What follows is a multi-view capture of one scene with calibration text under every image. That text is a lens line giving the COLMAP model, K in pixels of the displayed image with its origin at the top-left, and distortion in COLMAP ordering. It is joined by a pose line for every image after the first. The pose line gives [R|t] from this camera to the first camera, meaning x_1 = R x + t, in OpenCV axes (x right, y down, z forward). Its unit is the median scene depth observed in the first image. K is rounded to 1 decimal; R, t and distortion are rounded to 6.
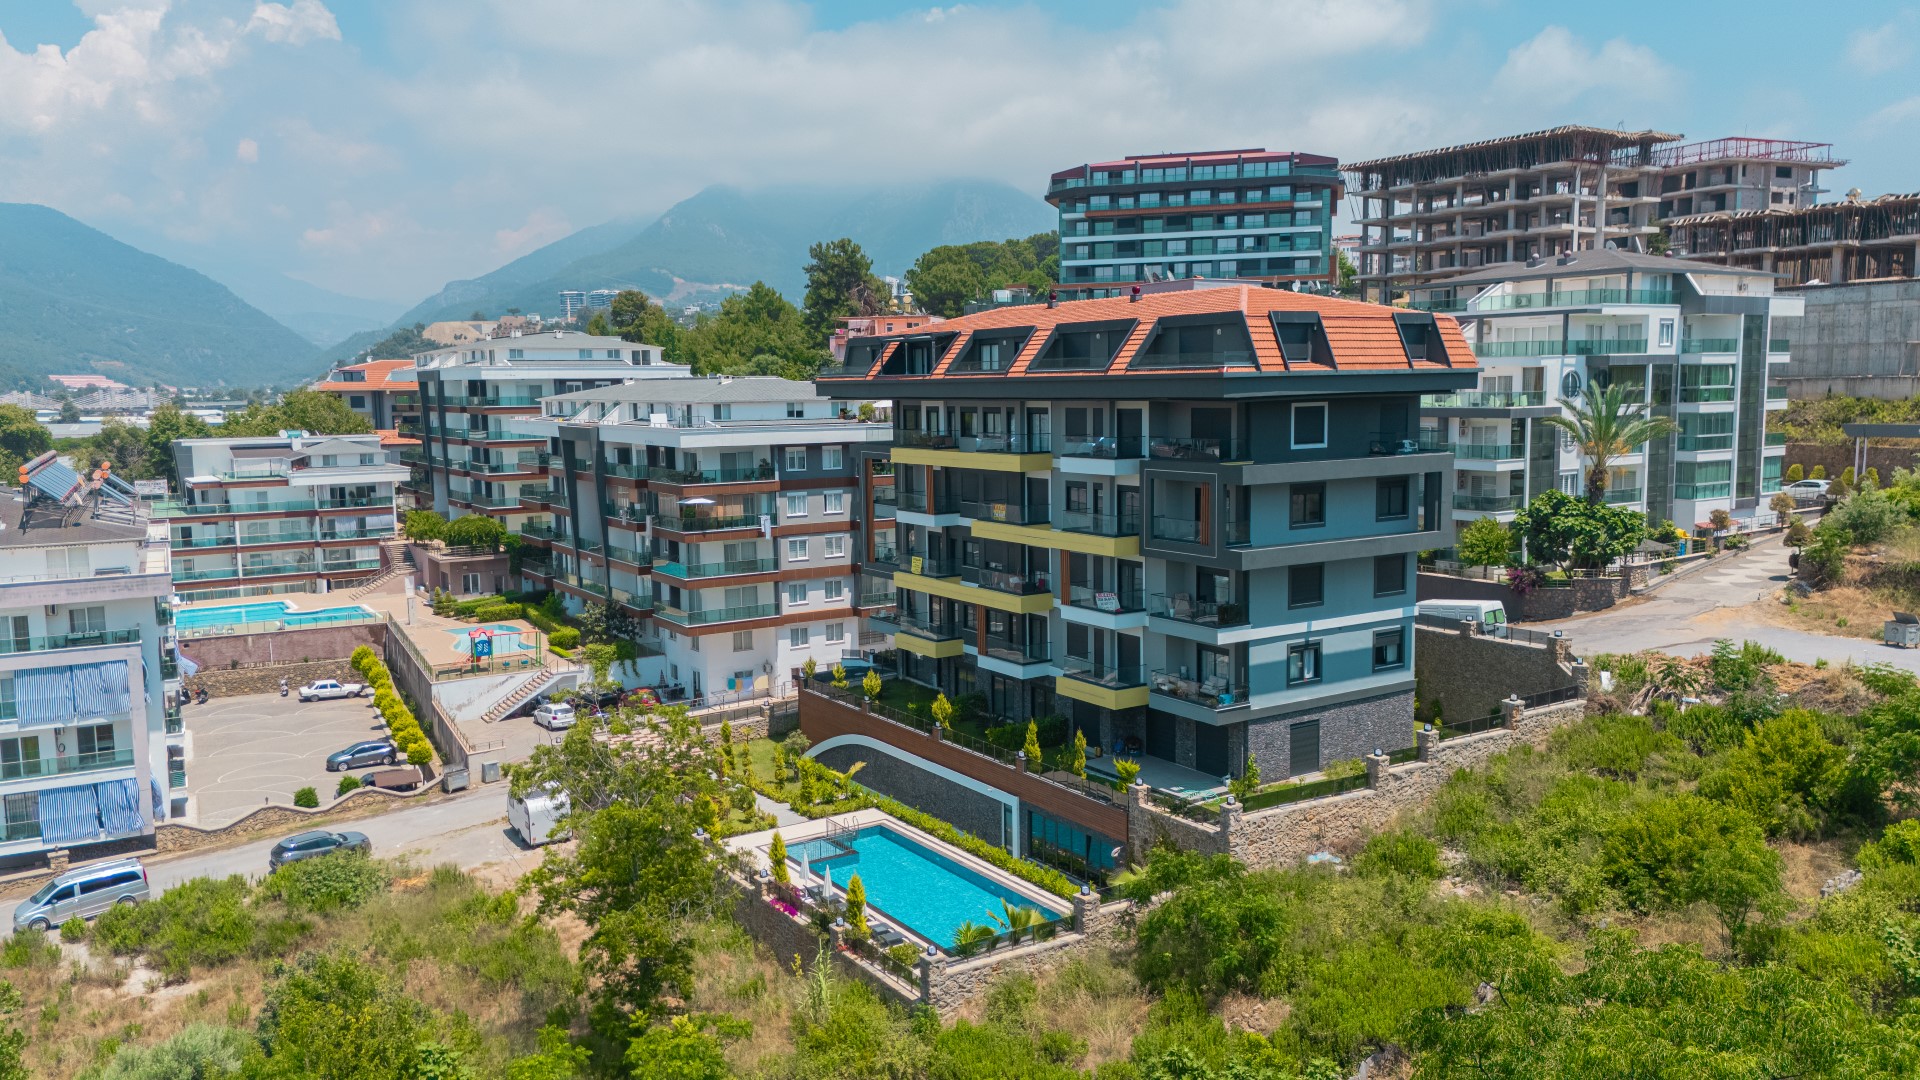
lens RADIAL K [[1417.3, 0, 960.0], [0, 1417.3, 540.0], [0, 0, 1]] dist [0.013783, 0.000400]
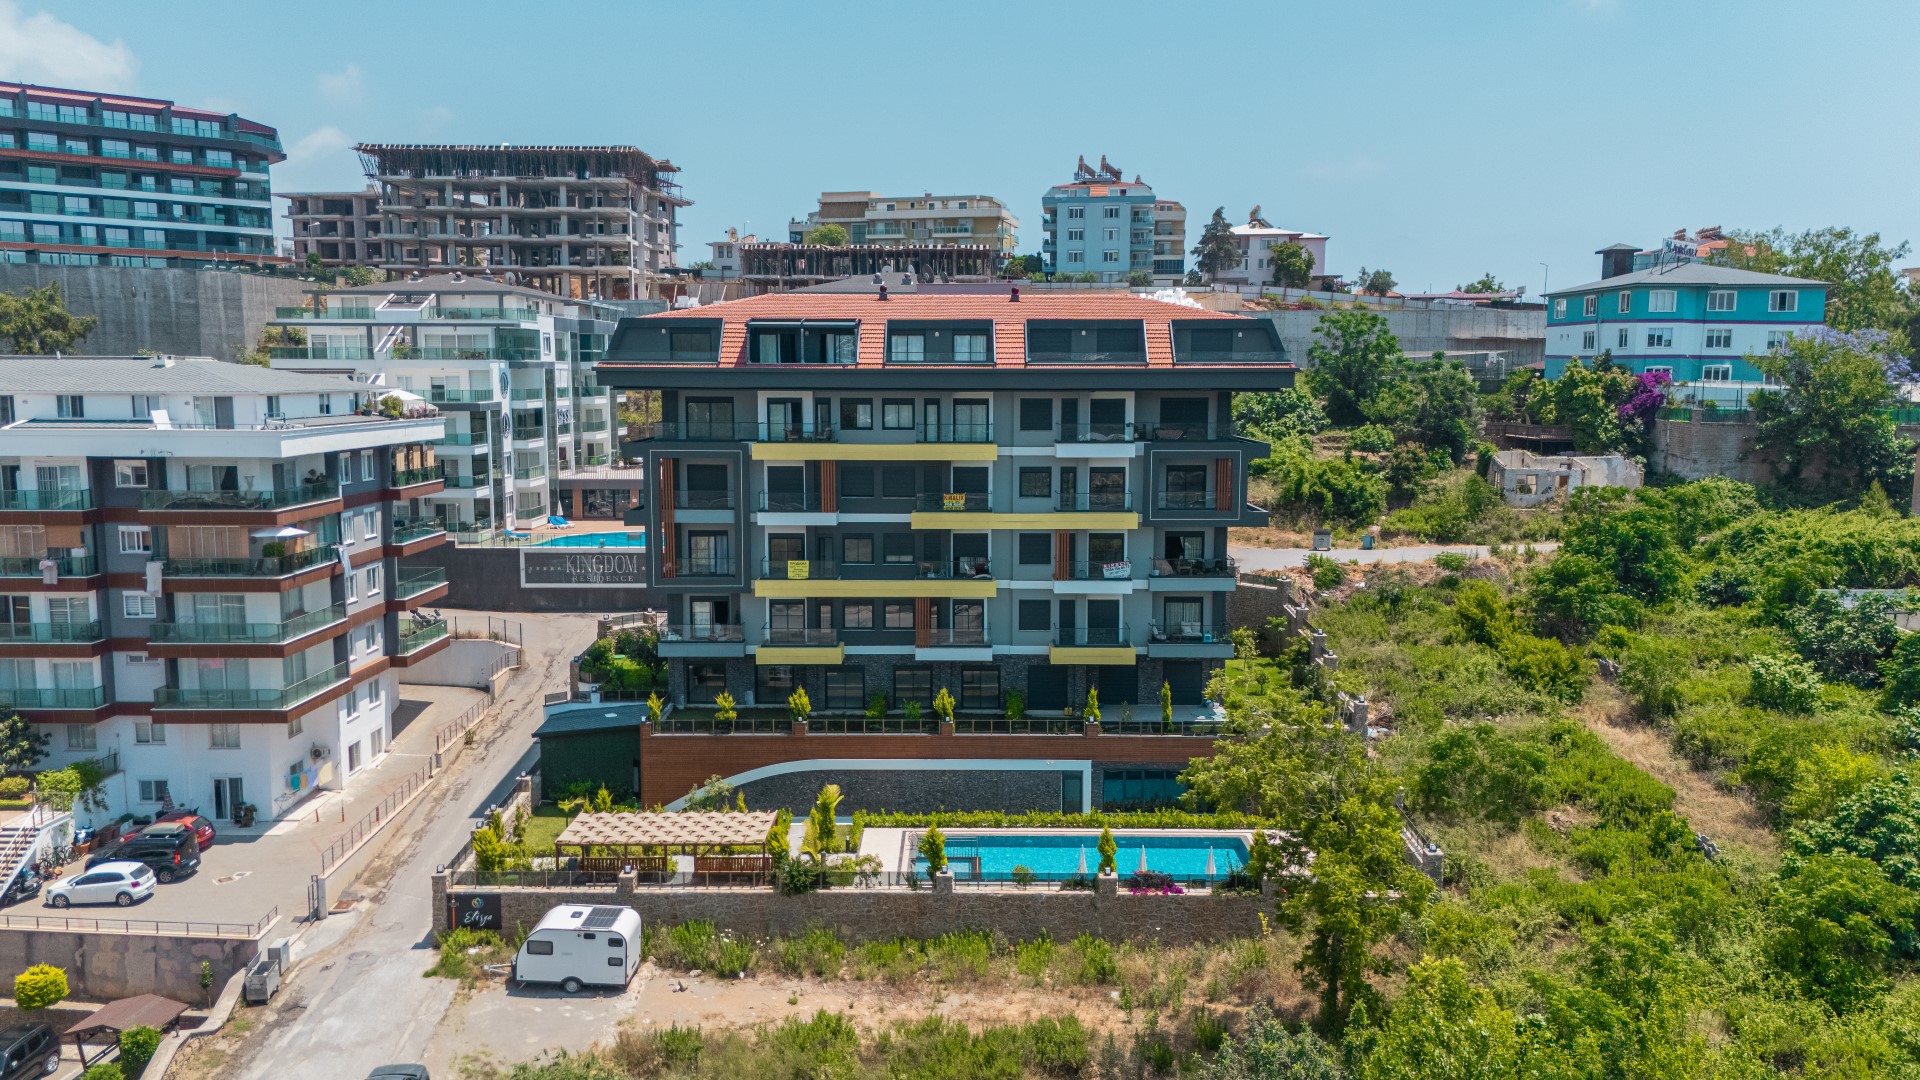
lens RADIAL K [[1417.3, 0, 960.0], [0, 1417.3, 540.0], [0, 0, 1]] dist [0.013783, 0.000400]
pose [[0.548555, -0.080634, 0.832217, -0.270711], [0.080276, 0.995820, 0.043571, -0.012149], [-0.832252, 0.042906, 0.552735, 0.145932]]
